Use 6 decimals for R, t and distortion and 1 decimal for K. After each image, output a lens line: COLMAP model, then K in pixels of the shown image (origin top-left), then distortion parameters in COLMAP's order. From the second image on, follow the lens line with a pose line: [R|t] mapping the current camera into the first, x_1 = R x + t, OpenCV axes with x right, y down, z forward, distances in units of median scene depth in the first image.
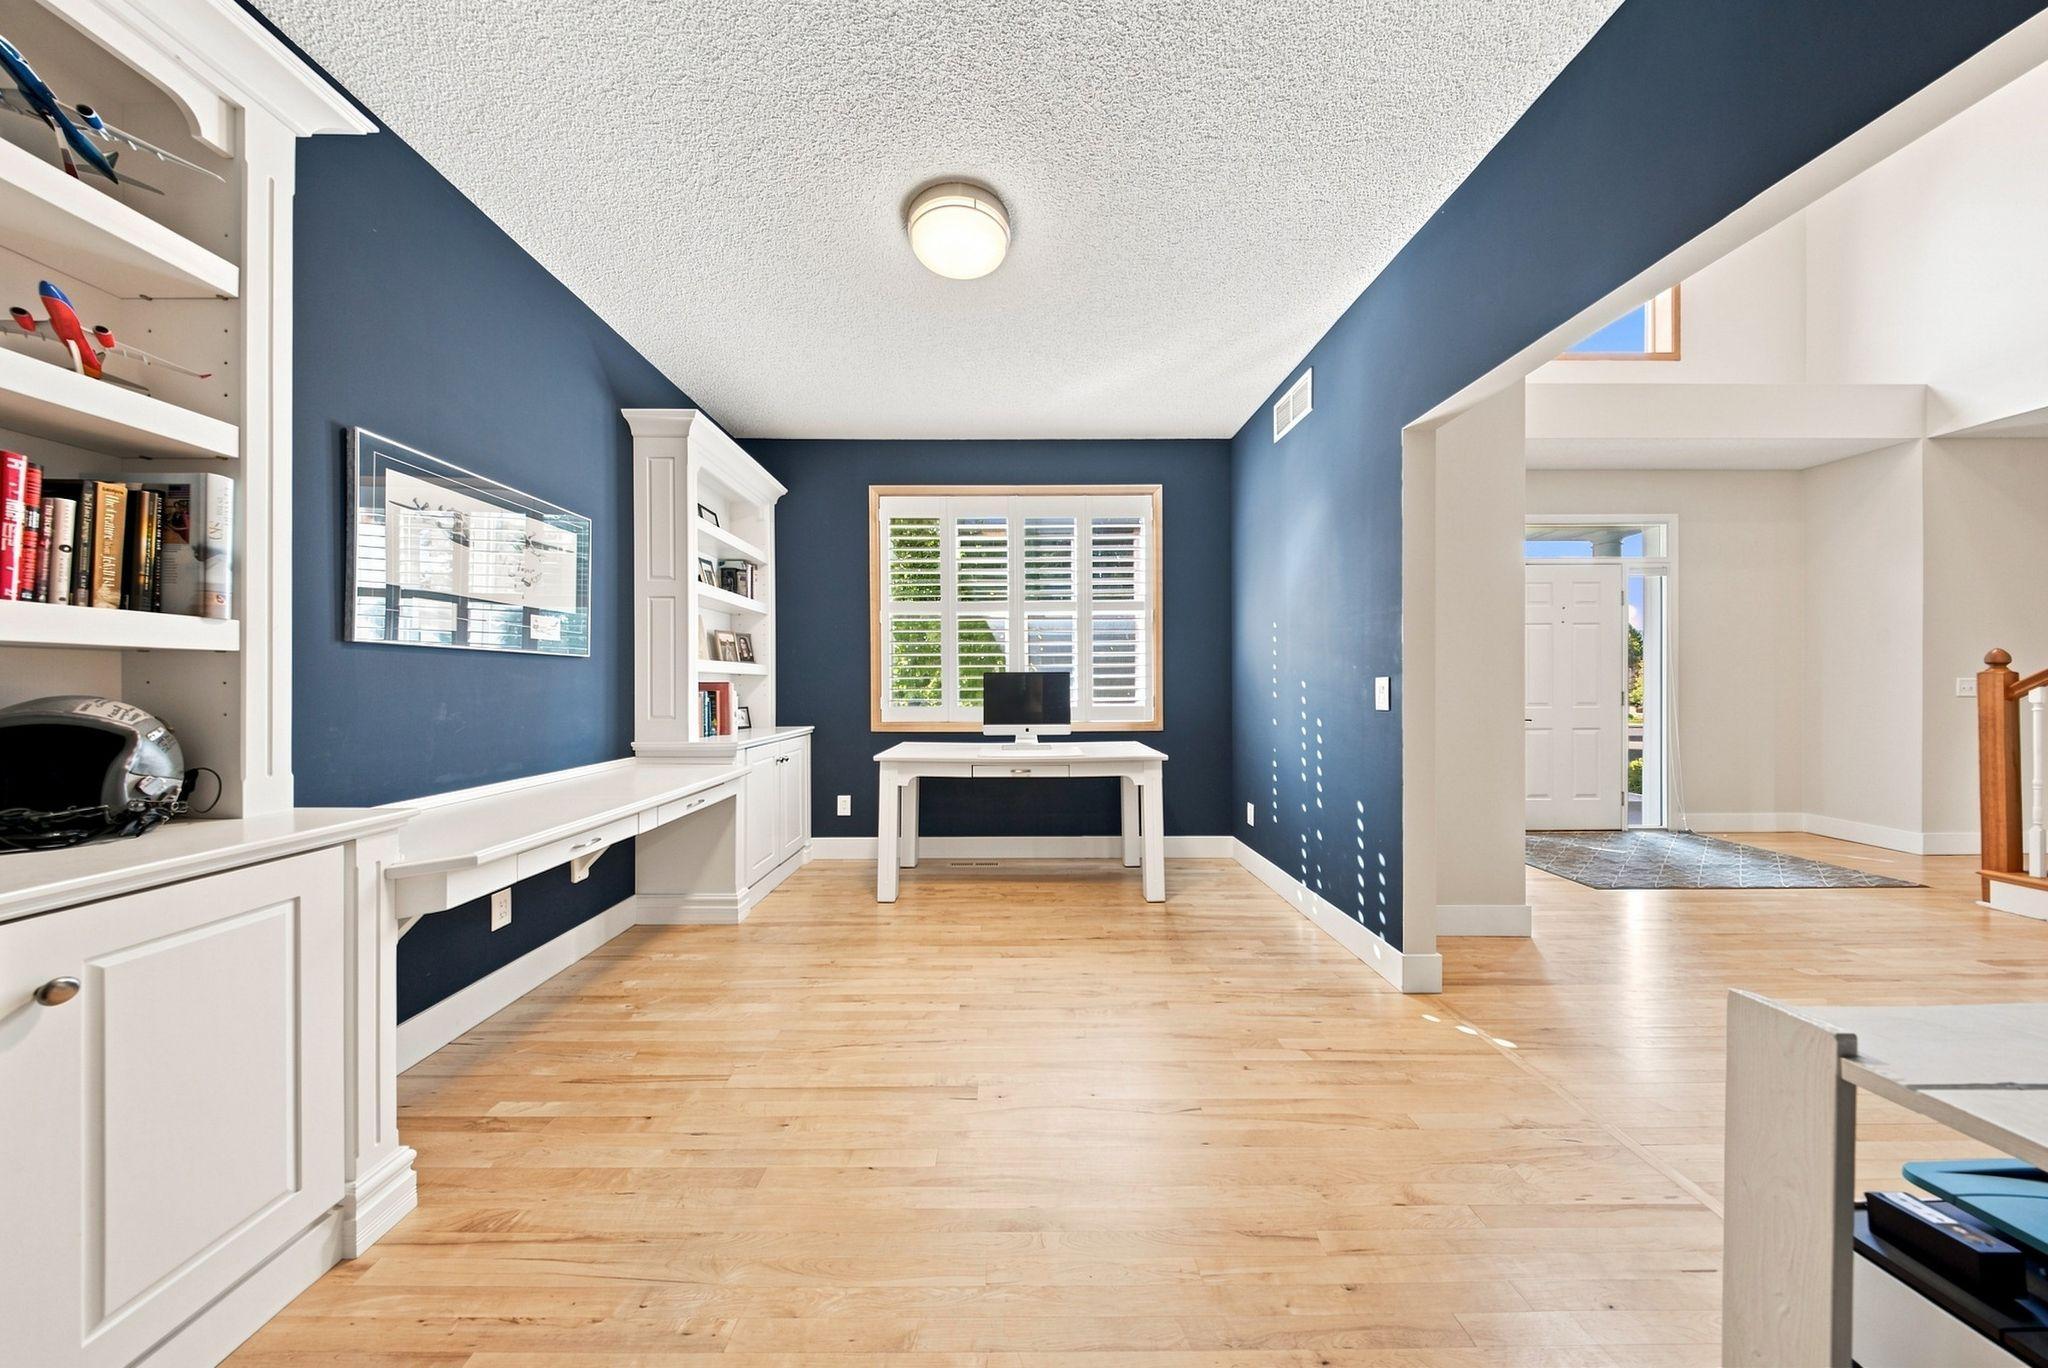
lens RADIAL K [[606.7, 0, 1017.8], [0, 606.7, 687.4], [0, 0, 1]] dist [-0.006010, -0.000206]
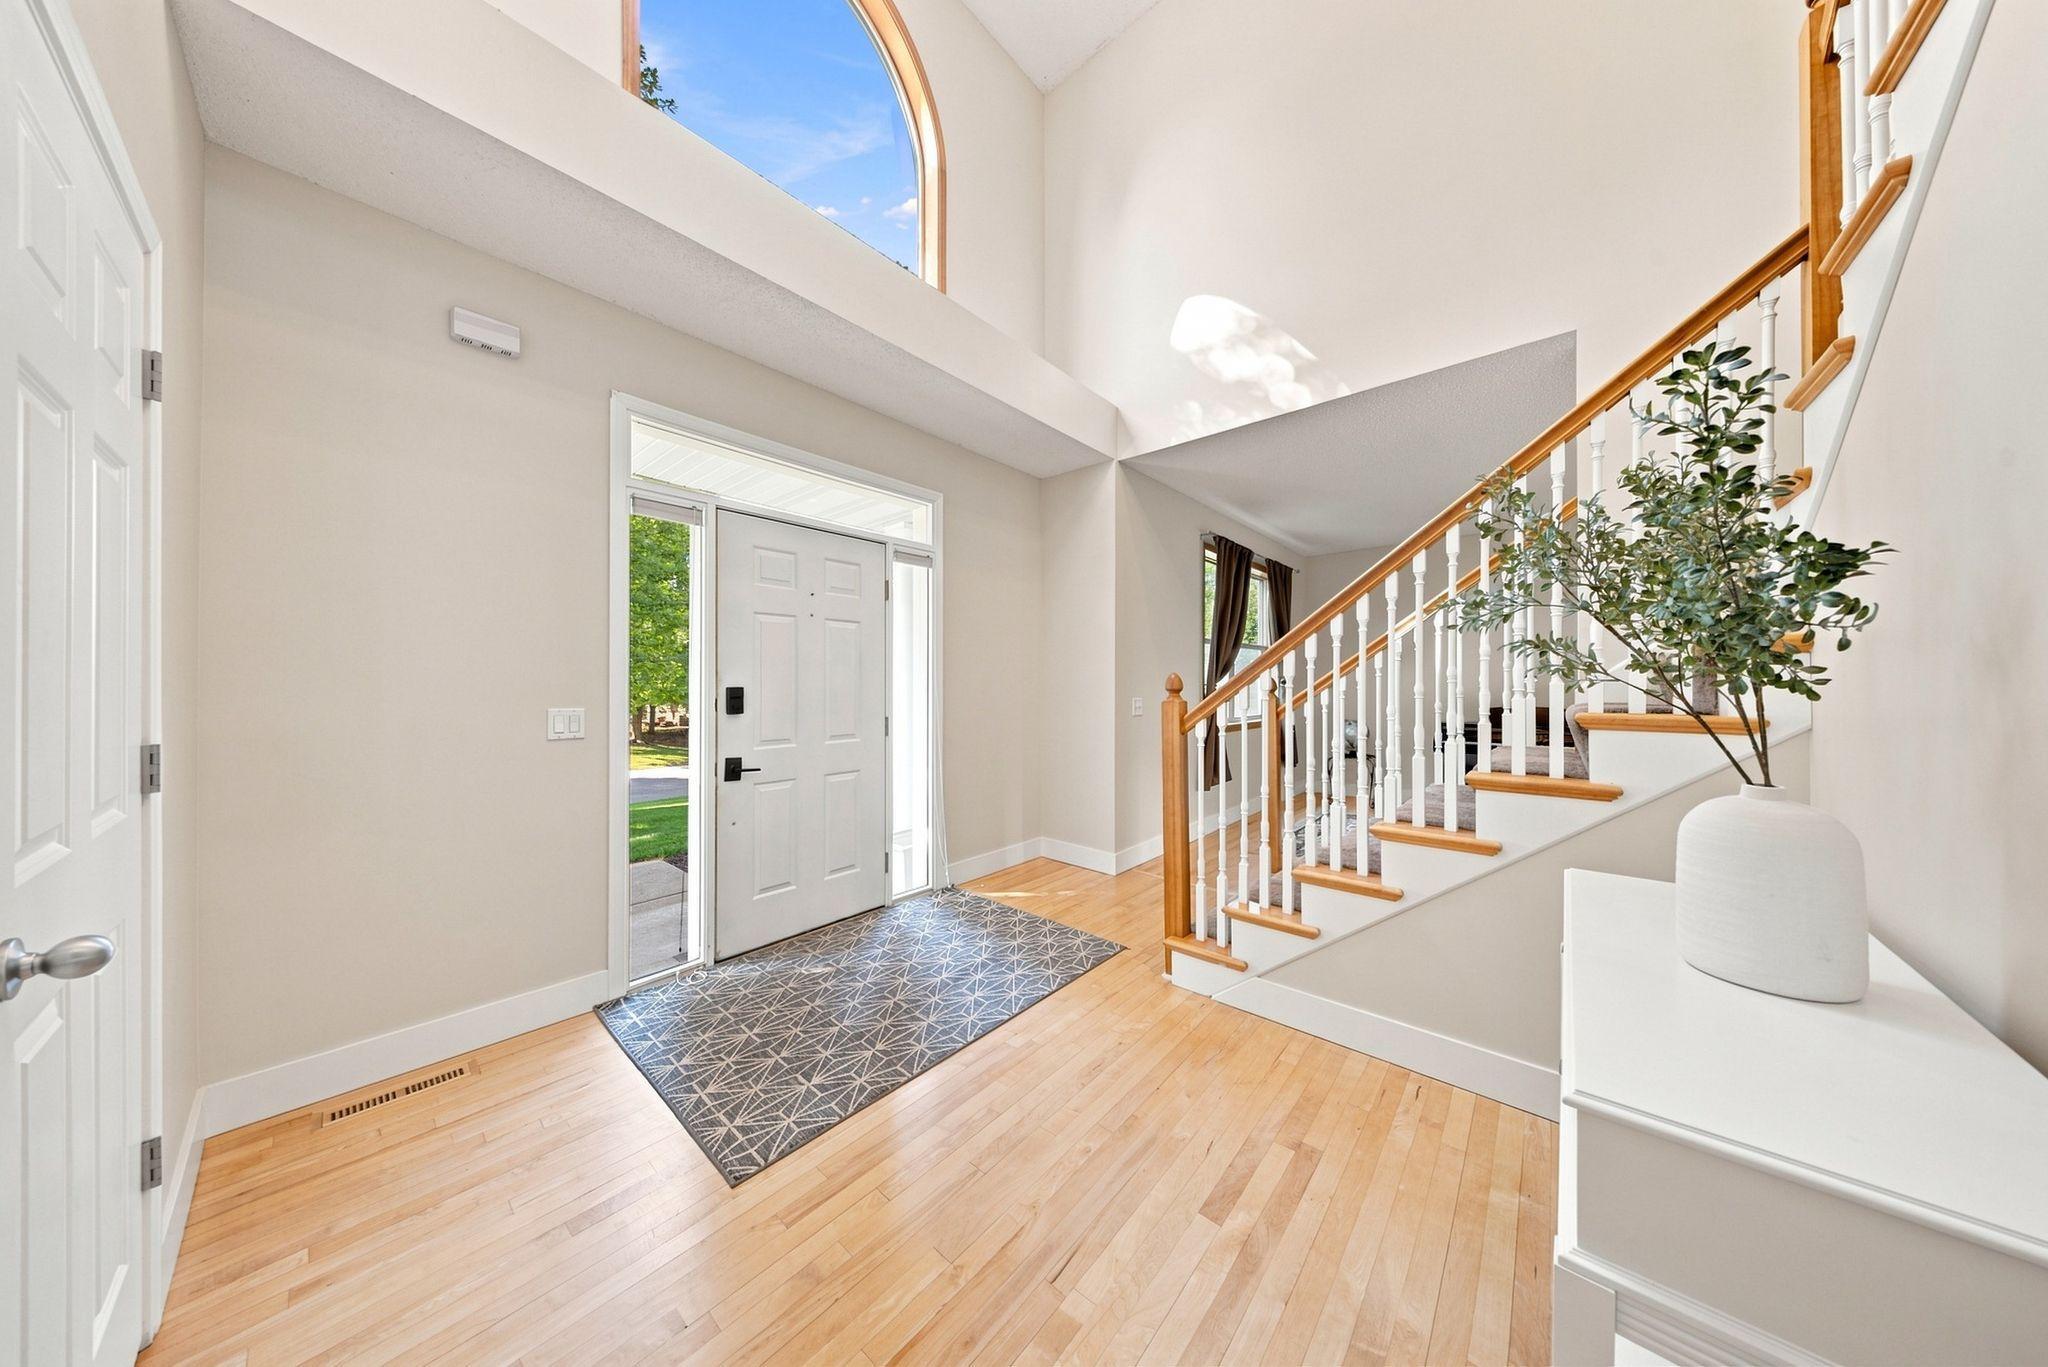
lens RADIAL K [[606.7, 0, 1020.0], [0, 606.7, 684.5], [0, 0, 1]] dist [-0.006010, -0.000206]
pose [[0.654446, 0.002019, 0.756106, 0.636005], [0.000517, 0.999995, -0.003119, -0.035056], [-0.756109, 0.002432, 0.654441, 0.451649]]
